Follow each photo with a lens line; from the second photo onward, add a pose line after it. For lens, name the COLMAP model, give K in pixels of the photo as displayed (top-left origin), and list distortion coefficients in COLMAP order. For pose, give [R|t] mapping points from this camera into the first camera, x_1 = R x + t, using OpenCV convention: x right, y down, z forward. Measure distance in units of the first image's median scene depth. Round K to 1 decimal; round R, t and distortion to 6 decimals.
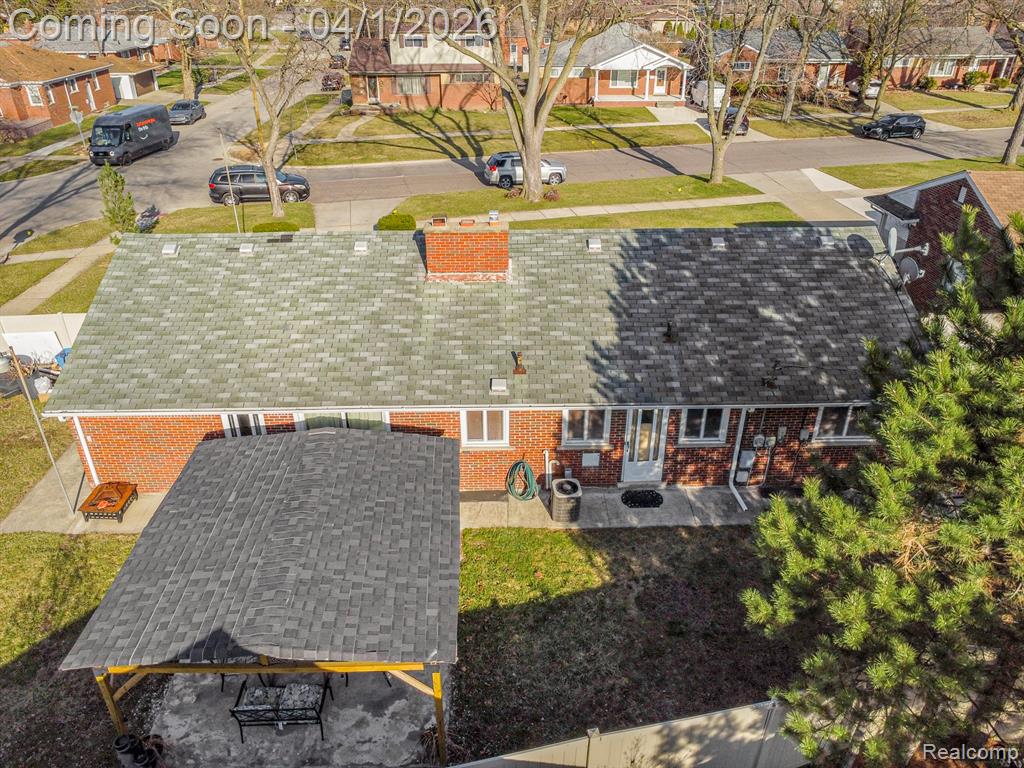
lens RADIAL K [[742.2, 0, 512.0], [0, 742.2, 384.0], [0, 0, 1]] dist [-0.027661, -0.000630]
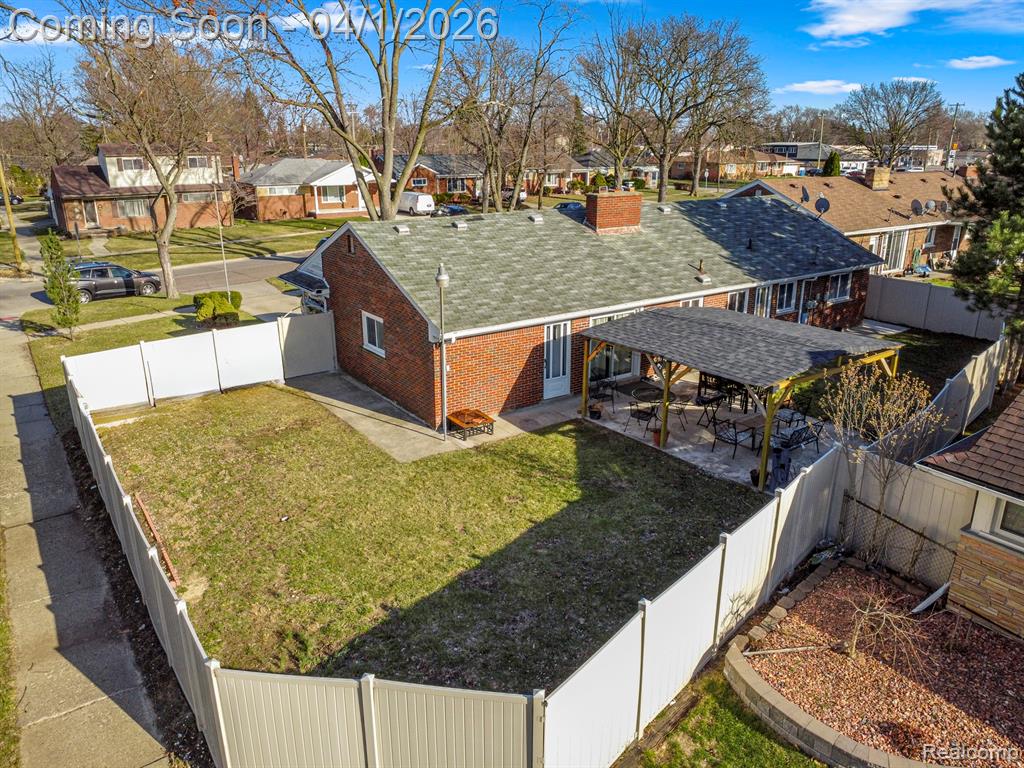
lens RADIAL K [[742.2, 0, 512.0], [0, 742.2, 384.0], [0, 0, 1]] dist [-0.027661, -0.000630]
pose [[0.828750, -0.172025, 0.532523, -0.283520], [0.273150, 0.954874, -0.116636, 0.065983], [-0.488429, 0.242120, 0.838341, 0.004056]]
